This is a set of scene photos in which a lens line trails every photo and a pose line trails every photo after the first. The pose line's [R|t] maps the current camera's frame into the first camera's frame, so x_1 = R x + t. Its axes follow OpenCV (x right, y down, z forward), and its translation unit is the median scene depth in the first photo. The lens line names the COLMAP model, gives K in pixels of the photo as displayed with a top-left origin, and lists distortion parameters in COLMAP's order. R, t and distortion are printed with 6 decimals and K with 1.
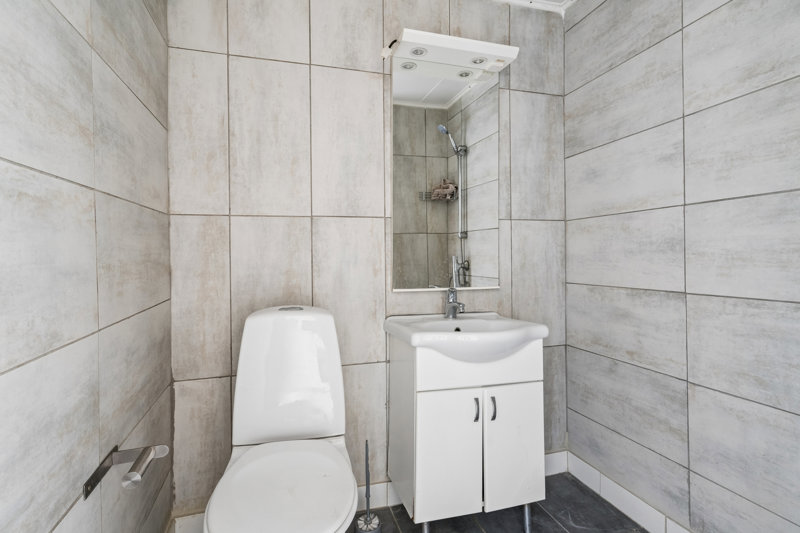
lens RADIAL K [[394.3, 0, 399.5], [0, 394.3, 256.0], [0, 0, 1]] dist [-0.000314, 0.000115]
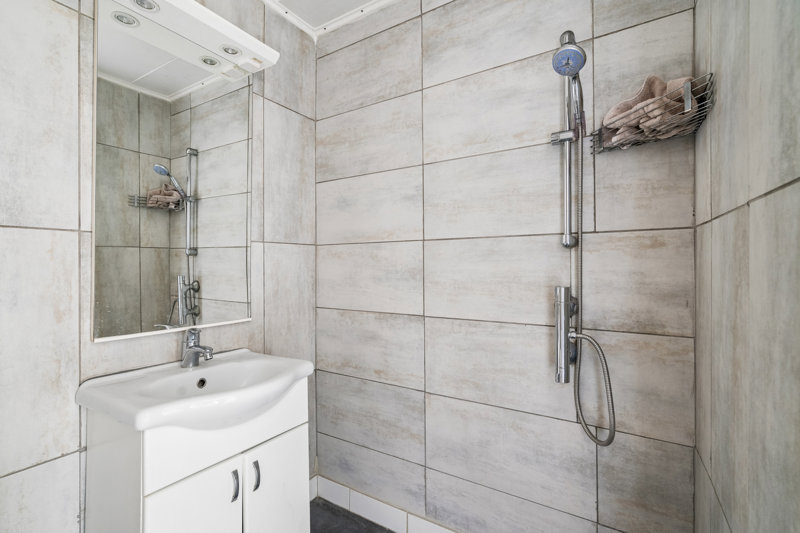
lens RADIAL K [[363.4, 0, 400.0], [0, 363.4, 266.5], [0, 0, 1]] dist [-0.008216, 0.001546]
pose [[0.756264, 0.008631, 0.654210, -0.025225], [-0.006529, 0.999963, -0.005645, -0.036656], [-0.654234, -0.000002, 0.756292, 0.186599]]
